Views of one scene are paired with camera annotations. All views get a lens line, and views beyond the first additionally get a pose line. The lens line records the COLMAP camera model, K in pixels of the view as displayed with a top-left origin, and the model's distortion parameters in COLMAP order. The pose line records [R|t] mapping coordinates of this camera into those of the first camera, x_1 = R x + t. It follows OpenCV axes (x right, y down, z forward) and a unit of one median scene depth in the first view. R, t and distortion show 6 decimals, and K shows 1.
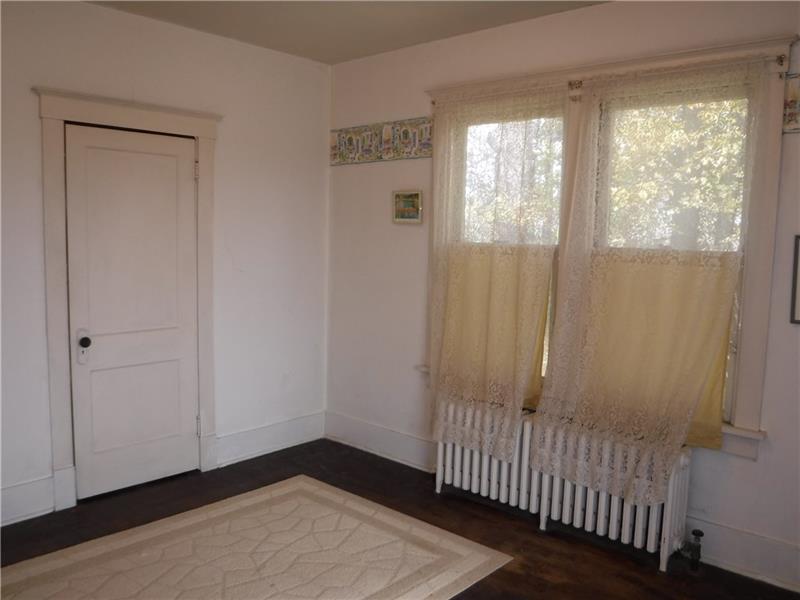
lens RADIAL K [[649.2, 0, 400.0], [0, 649.2, 300.0], [0, 0, 1]] dist [-0.089132, 0.005356]
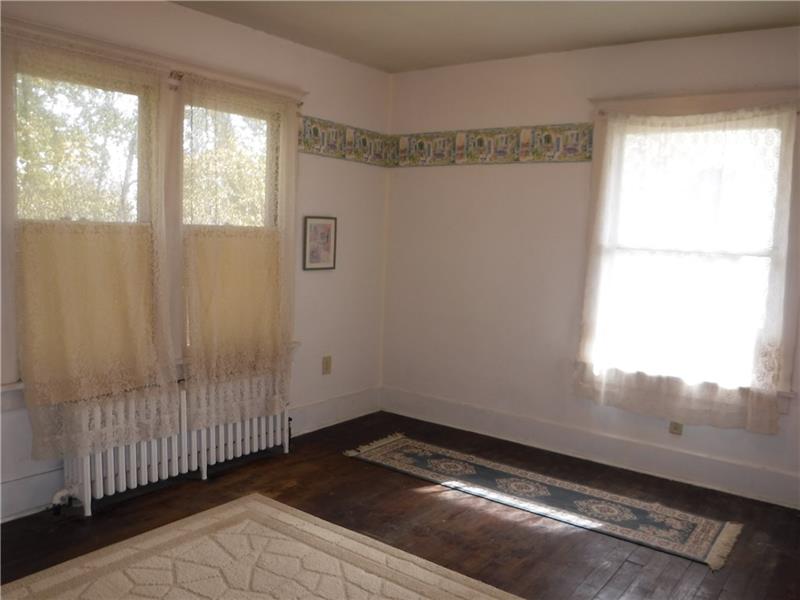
lens RADIAL K [[649.2, 0, 400.0], [0, 649.2, 300.0], [0, 0, 1]] dist [-0.089132, 0.005356]
pose [[-0.083325, -0.131689, 0.987783, -0.911926], [0.057354, 0.988953, 0.136683, -0.088137], [-0.994871, 0.068042, -0.074851, 0.757350]]
